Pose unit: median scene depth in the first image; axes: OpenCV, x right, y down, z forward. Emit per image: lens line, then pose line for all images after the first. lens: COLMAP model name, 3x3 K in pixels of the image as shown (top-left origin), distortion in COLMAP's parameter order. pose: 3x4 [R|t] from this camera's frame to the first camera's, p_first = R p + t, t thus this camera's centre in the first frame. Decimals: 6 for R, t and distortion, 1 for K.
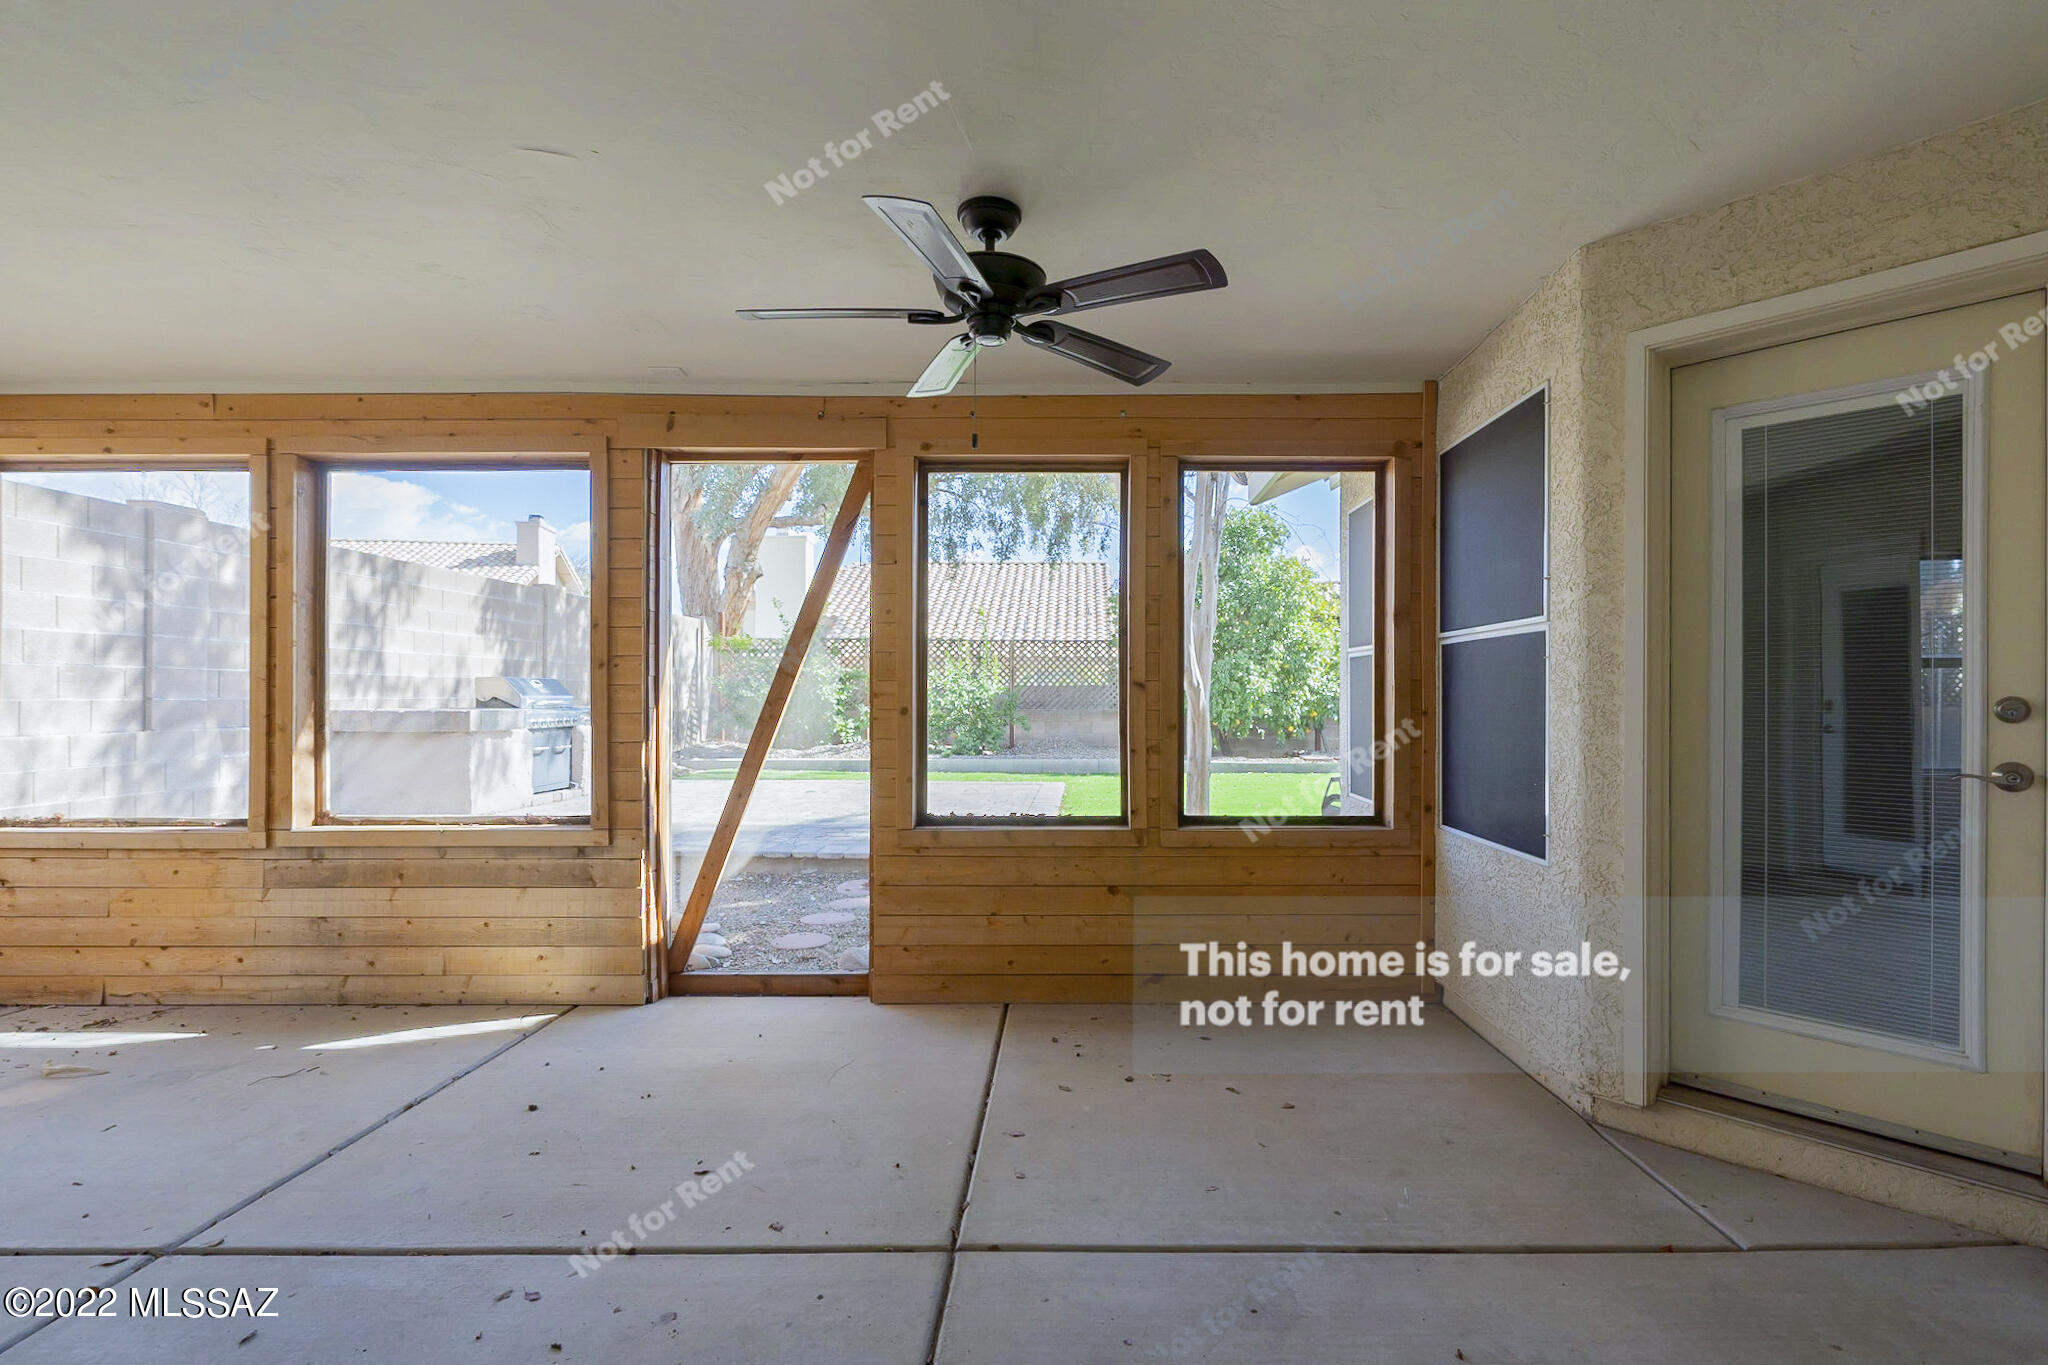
lens RADIAL K [[956.6, 0, 1070.8], [0, 956.6, 669.3], [0, 0, 1]] dist [-0.001229, -0.000596]
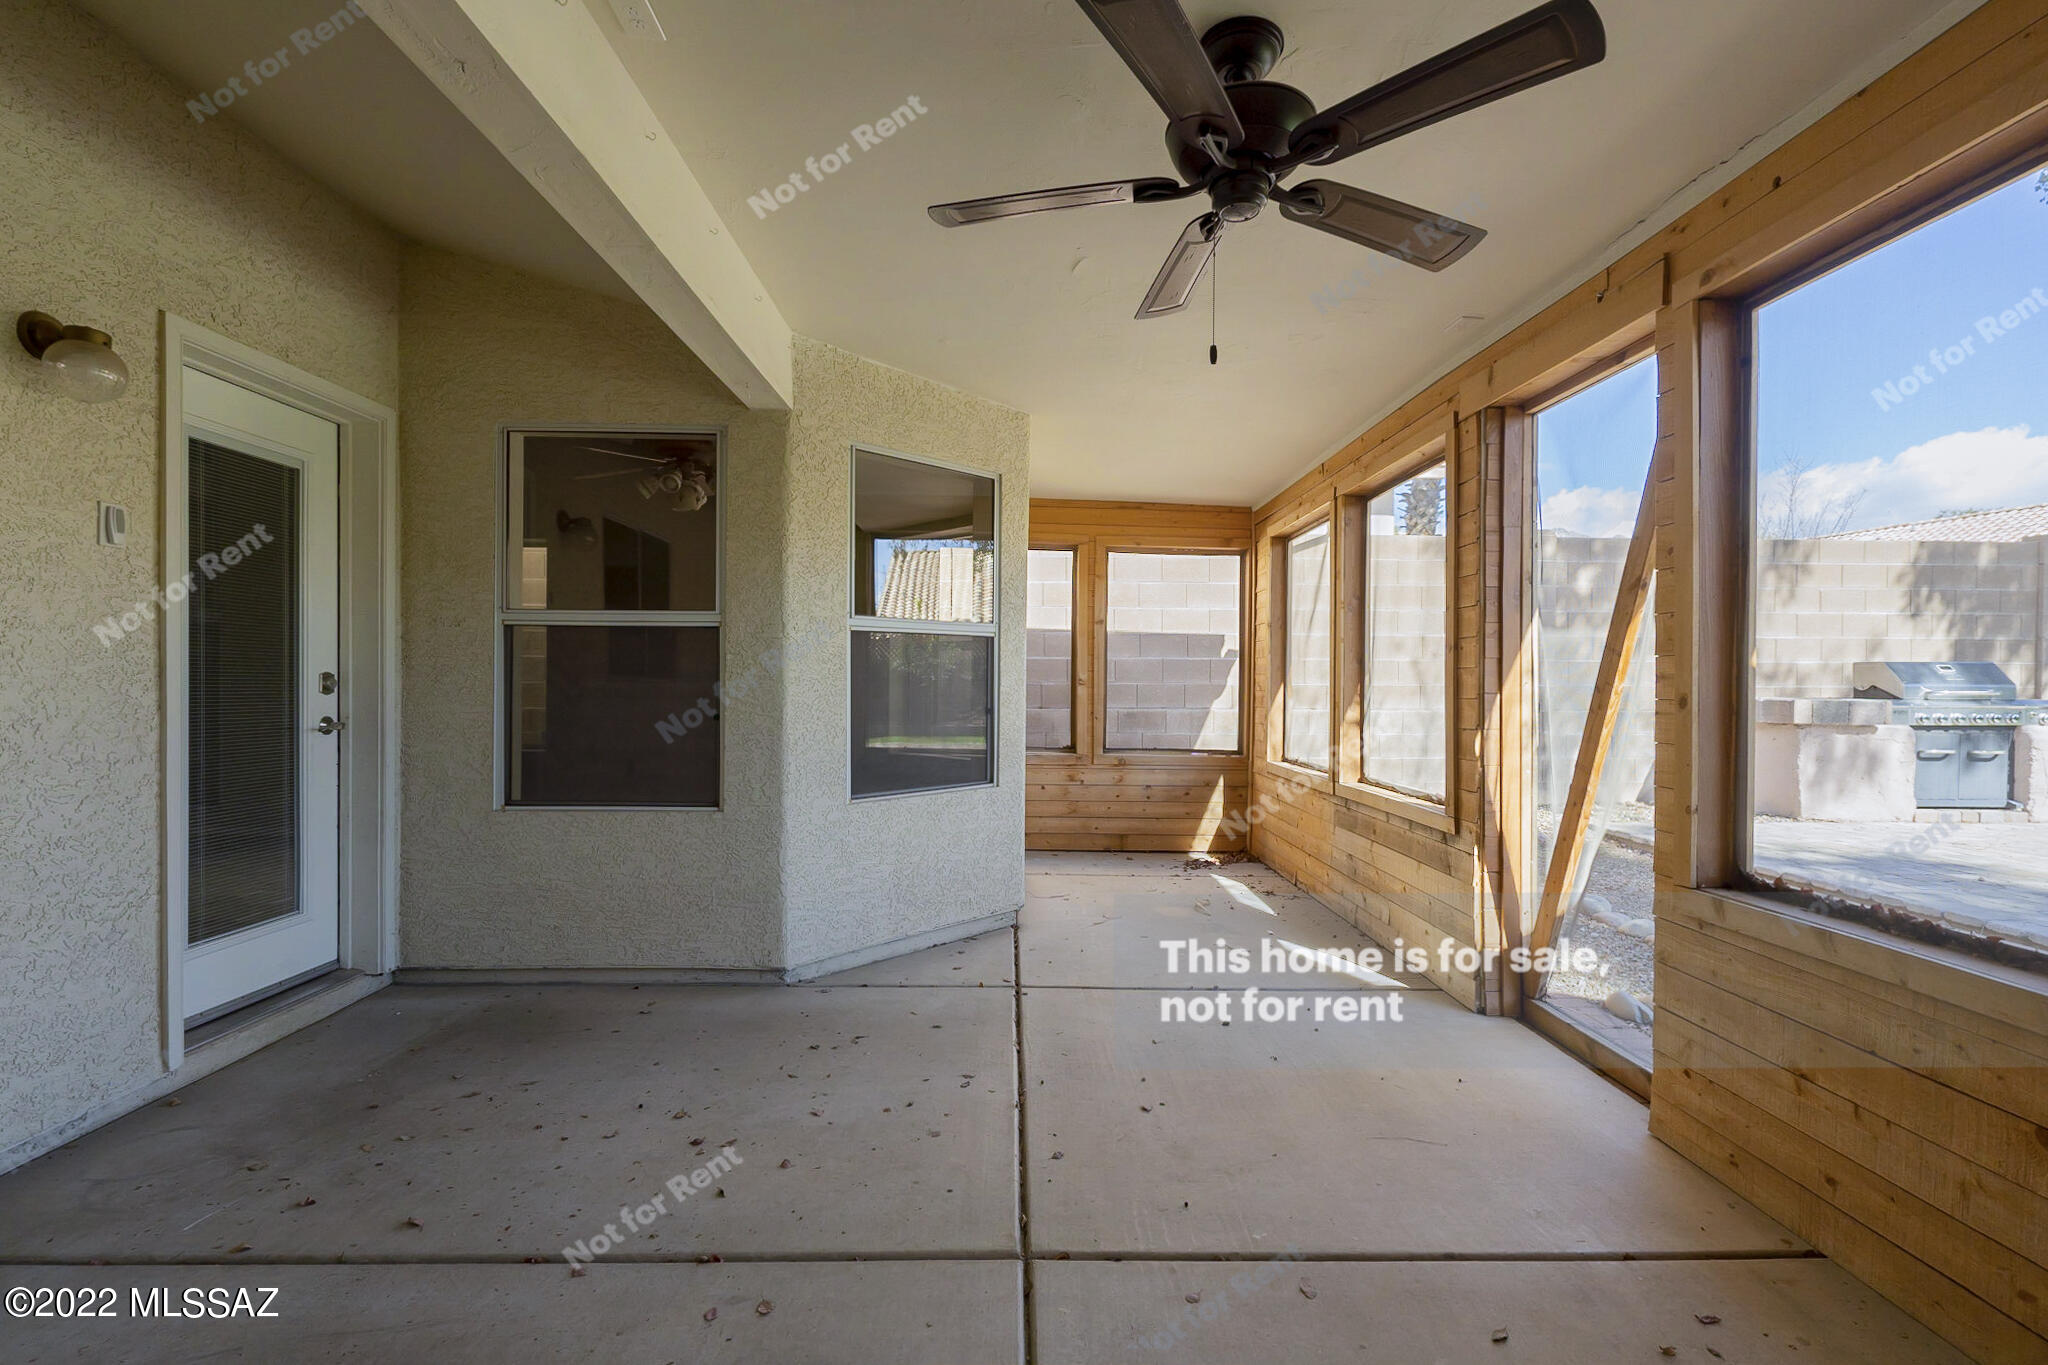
lens RADIAL K [[926.2, 0, 1024.0], [0, 926.2, 682.5], [0, 0, 1]] dist [0.000932, -0.000209]
pose [[0.026673, 0.001072, -0.999644, 0.430048], [0.022379, 0.999748, 0.001670, 0.018053], [0.999394, -0.022415, 0.026642, 0.529980]]
